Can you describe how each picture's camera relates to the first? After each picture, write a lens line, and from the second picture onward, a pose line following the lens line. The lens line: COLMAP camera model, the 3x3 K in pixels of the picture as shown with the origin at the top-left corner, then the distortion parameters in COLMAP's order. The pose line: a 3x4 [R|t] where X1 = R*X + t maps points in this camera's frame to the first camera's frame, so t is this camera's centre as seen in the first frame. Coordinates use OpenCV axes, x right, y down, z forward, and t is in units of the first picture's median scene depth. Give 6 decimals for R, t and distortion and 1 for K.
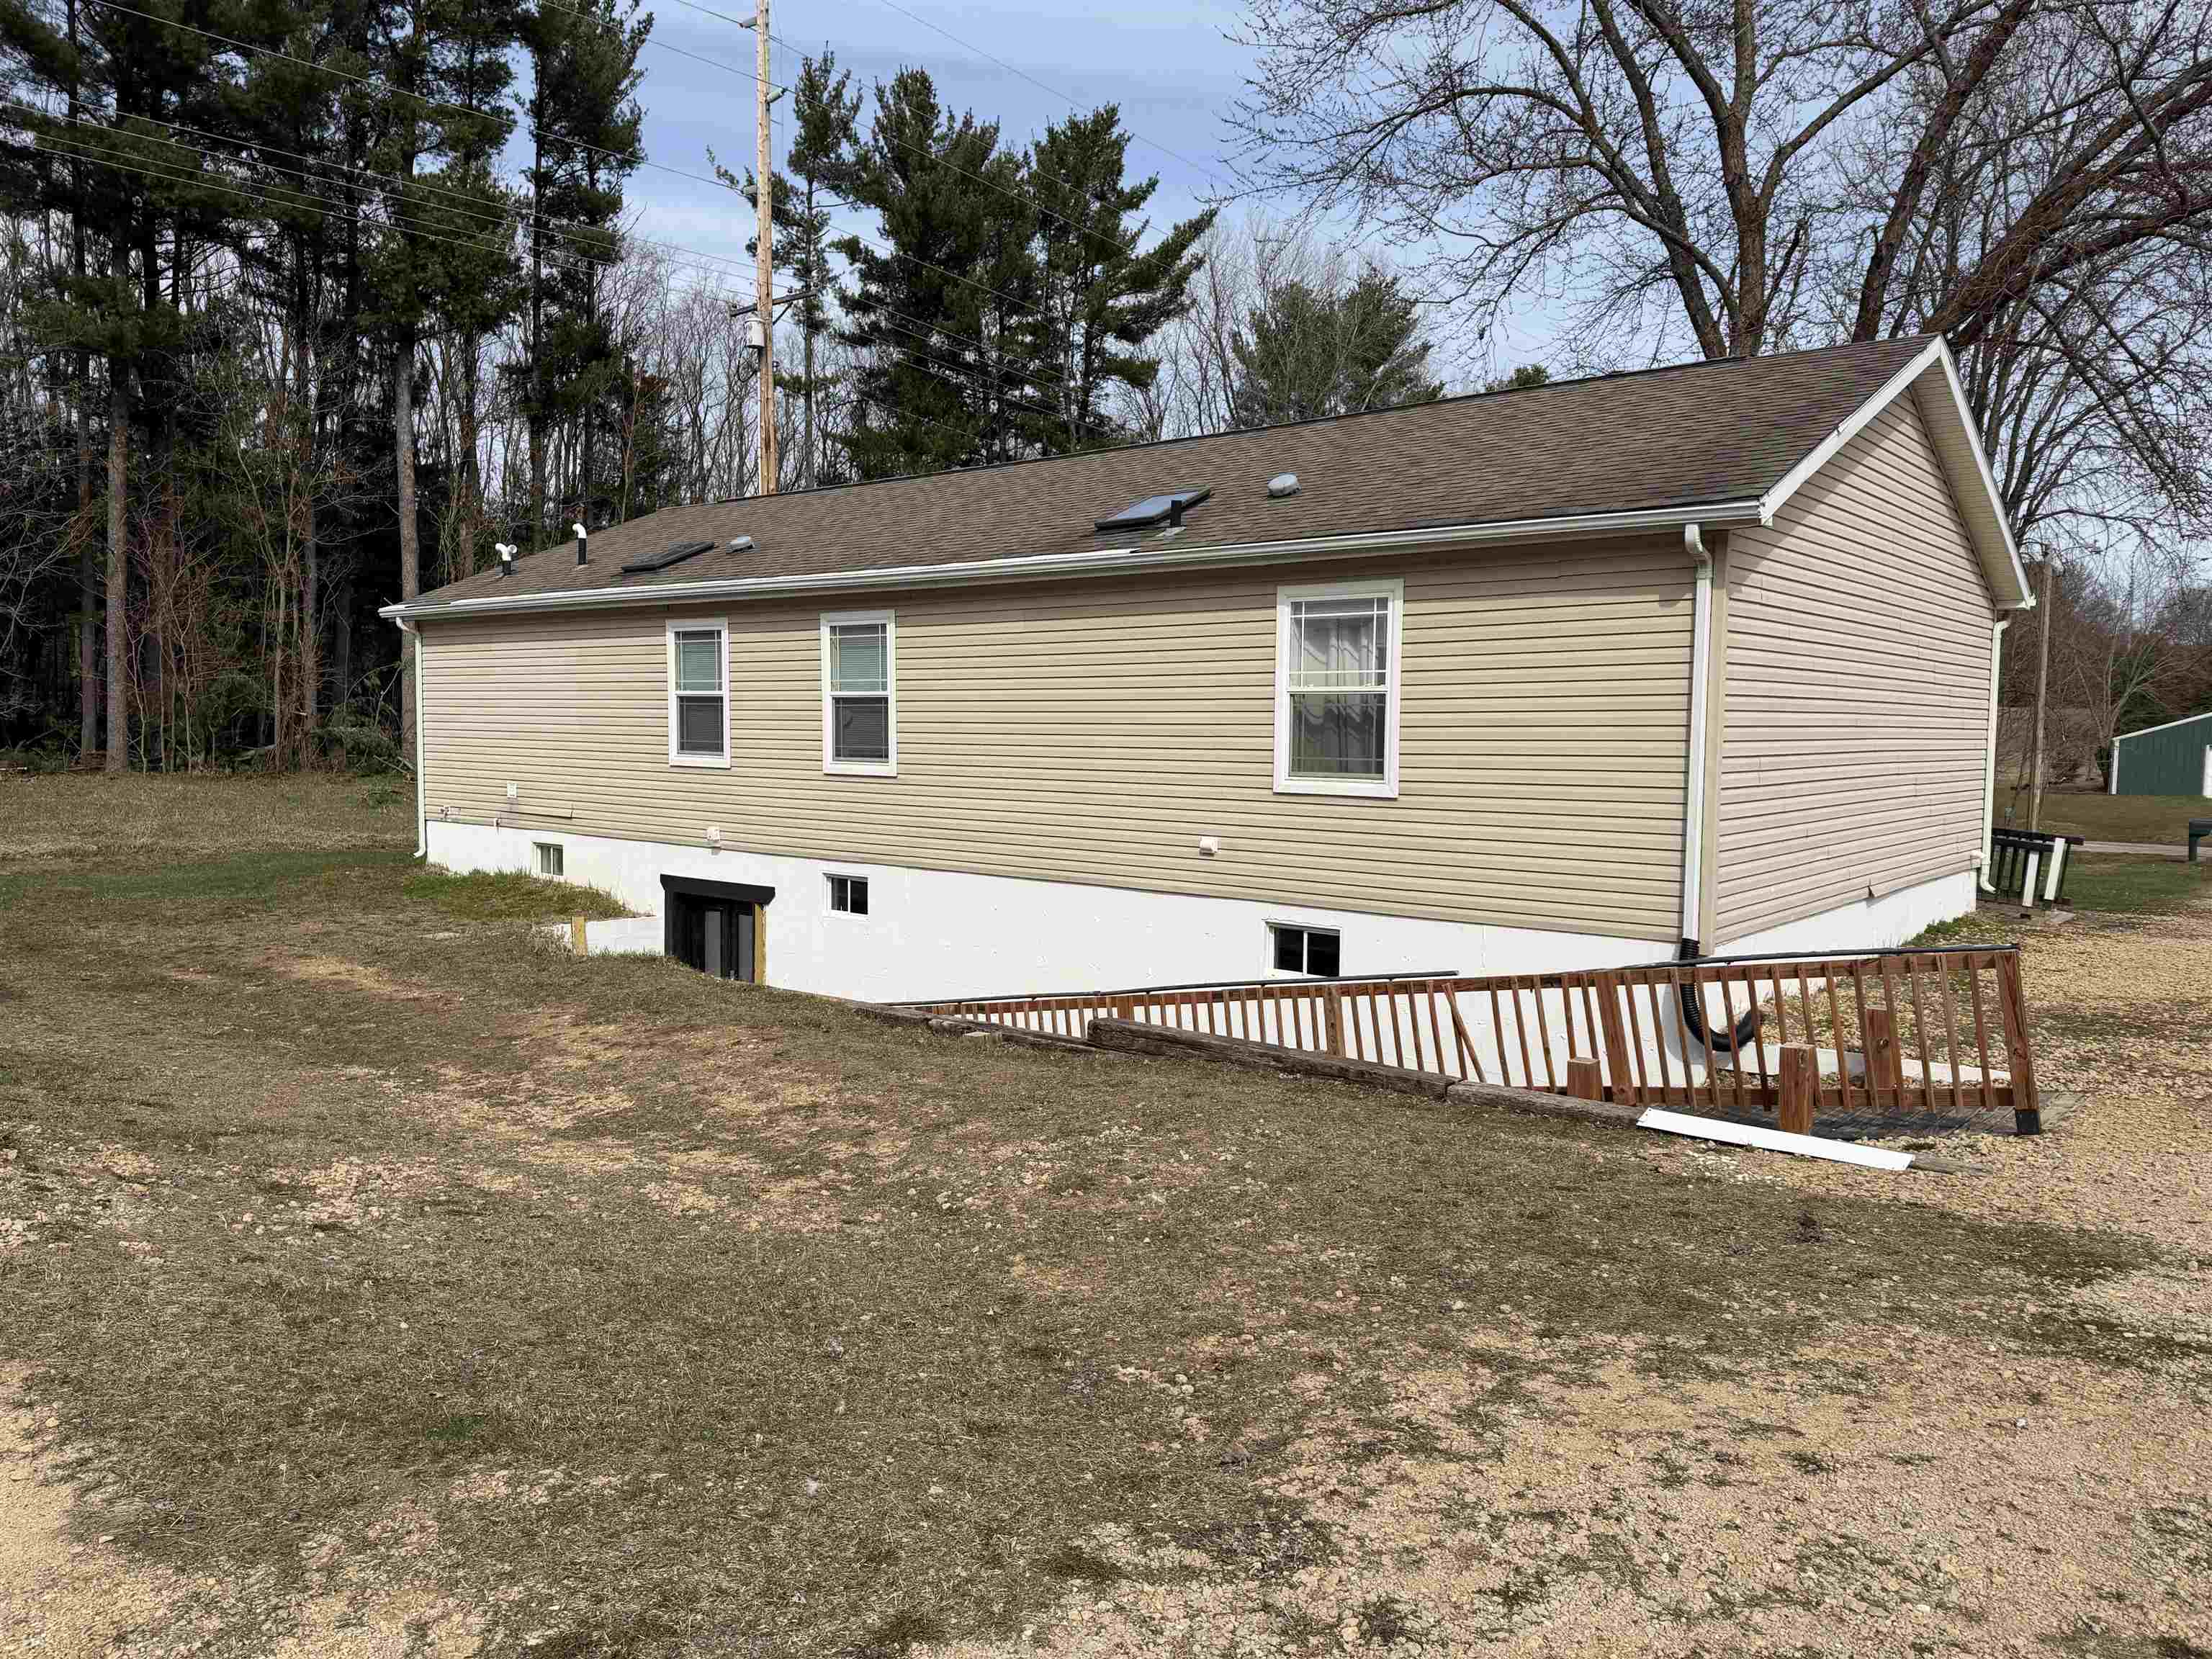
lens RADIAL K [[1562.9, 0, 1106.0], [0, 1562.9, 829.5], [0, 0, 1]] dist [0.108036, -0.186938]
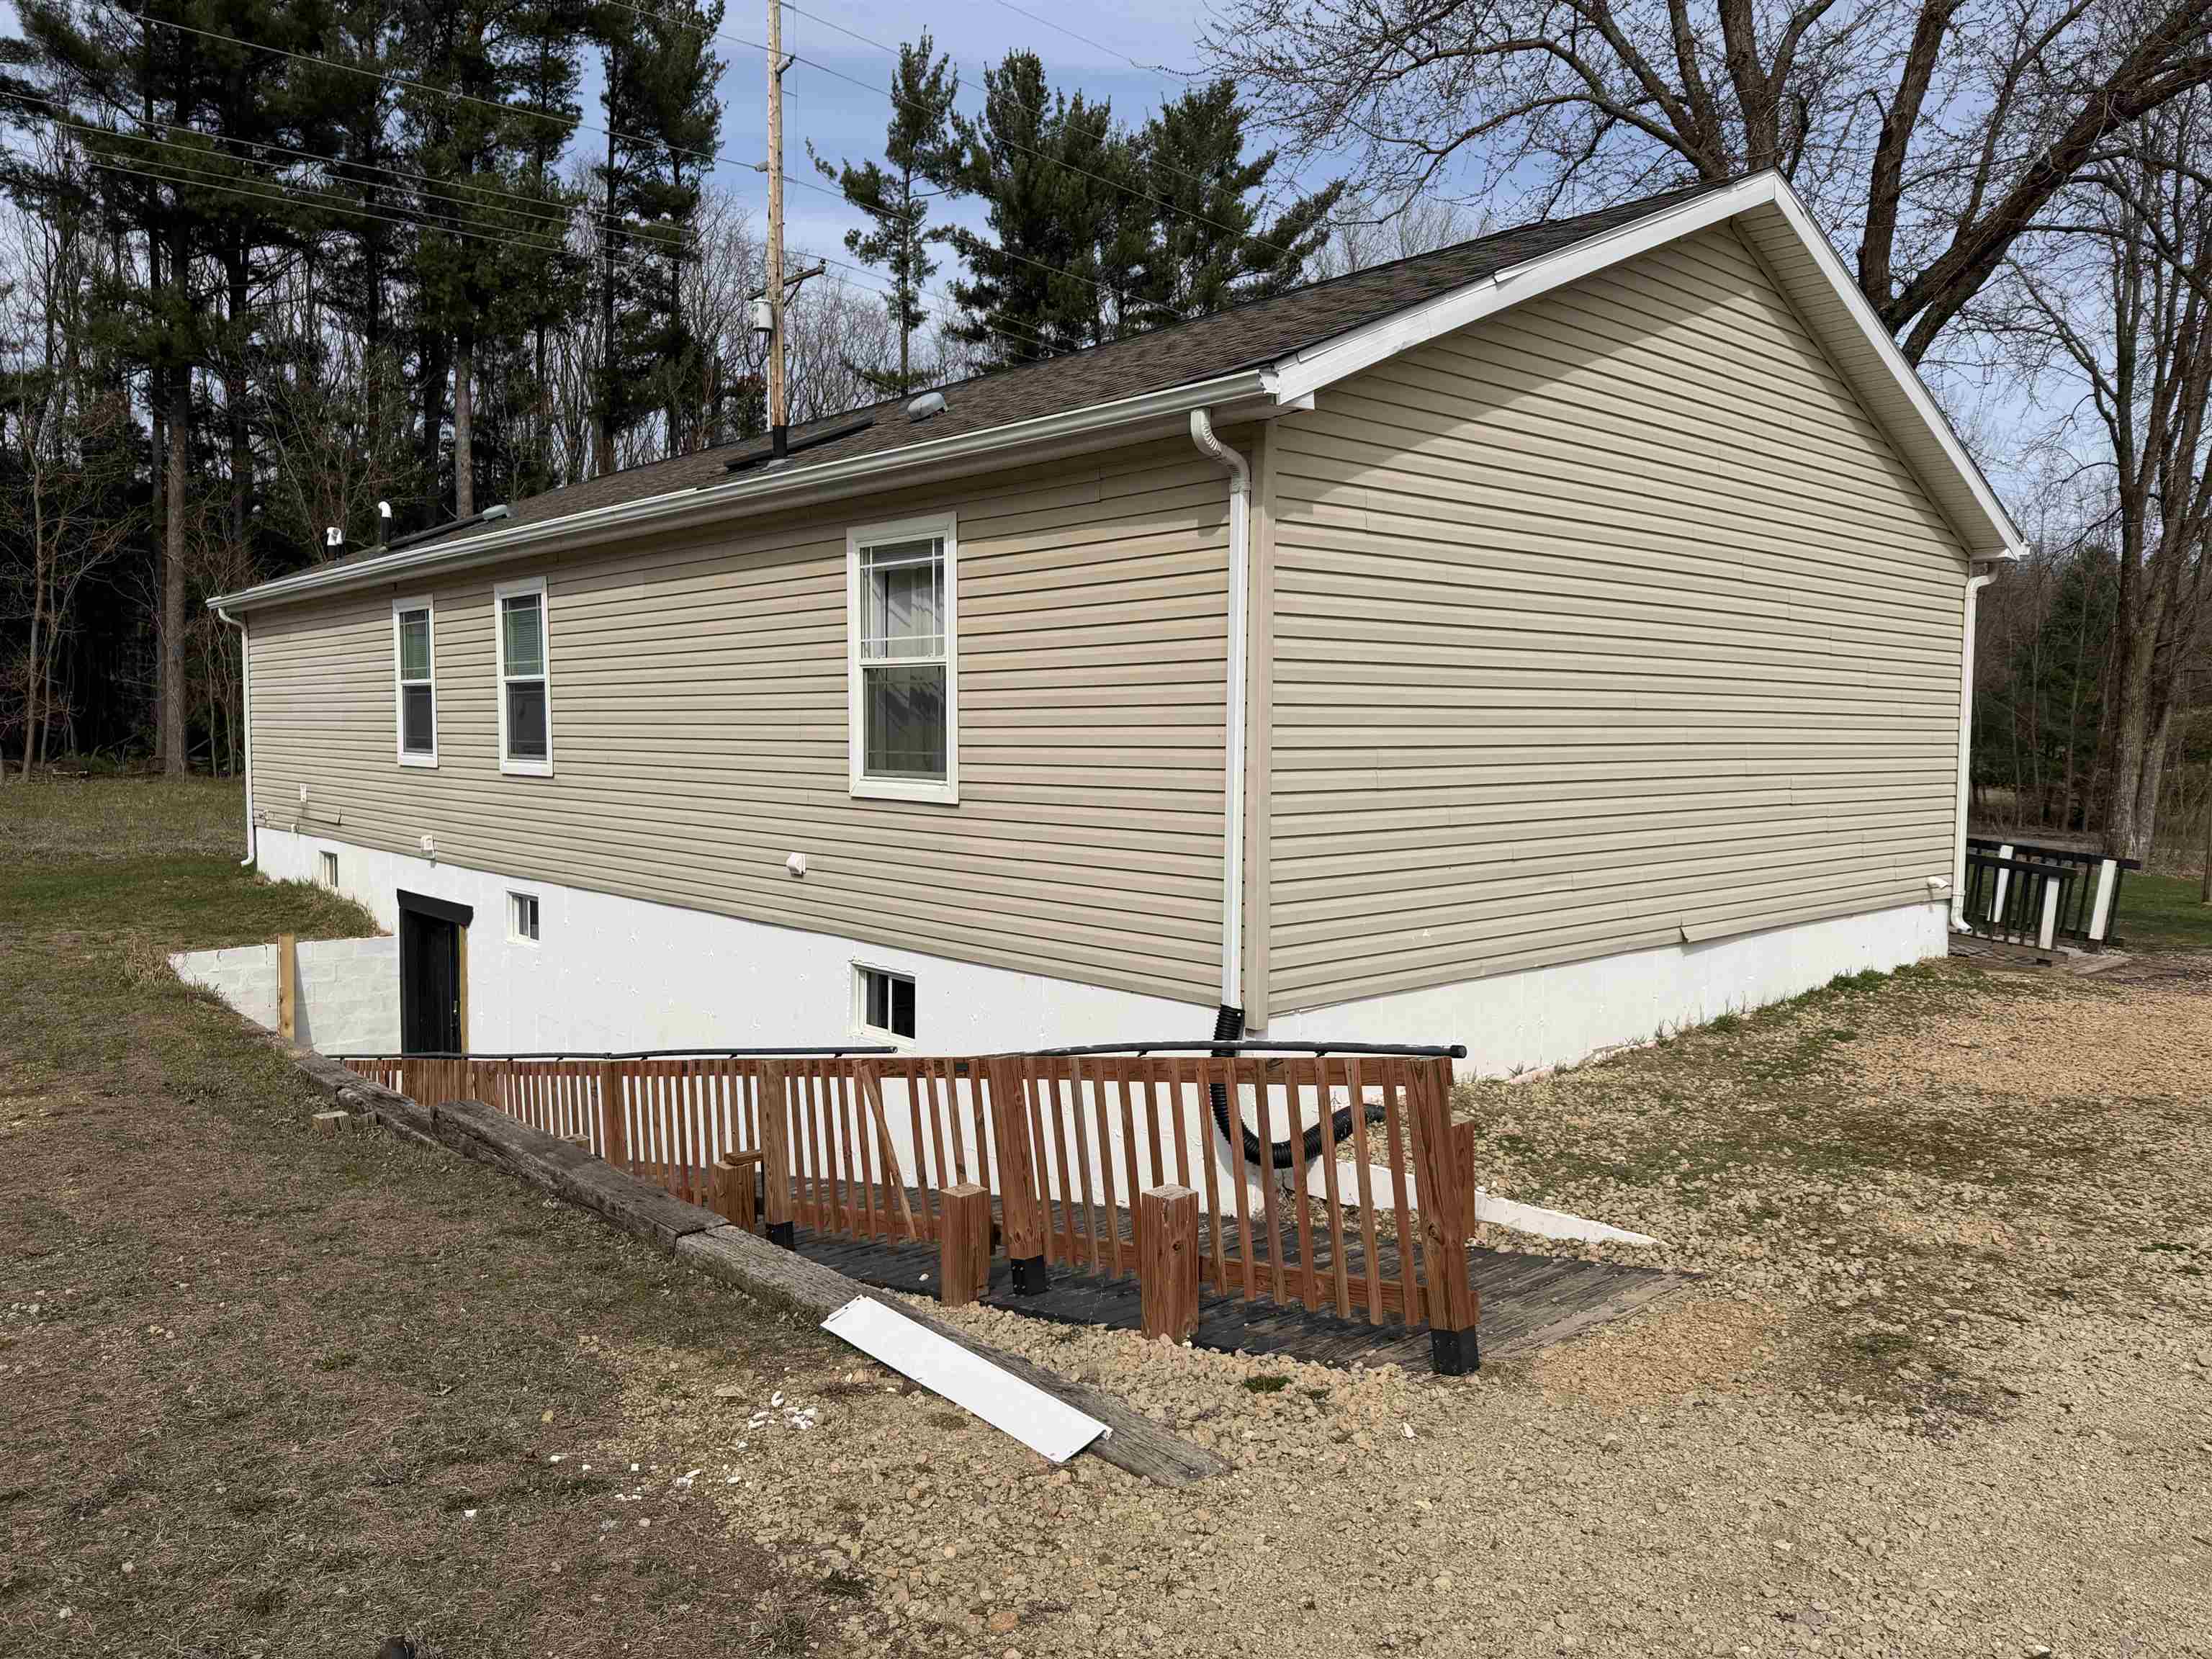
lens RADIAL K [[1527.3, 0, 1185.4], [0, 1527.3, 825.2], [0, 0, 1]] dist [0.102304, -0.169558]
pose [[0.990668, 0.005356, -0.136191, 0.240992], [-0.006311, 0.999958, -0.006581, -0.003683], [0.136151, 0.007379, 0.990661, 0.176679]]
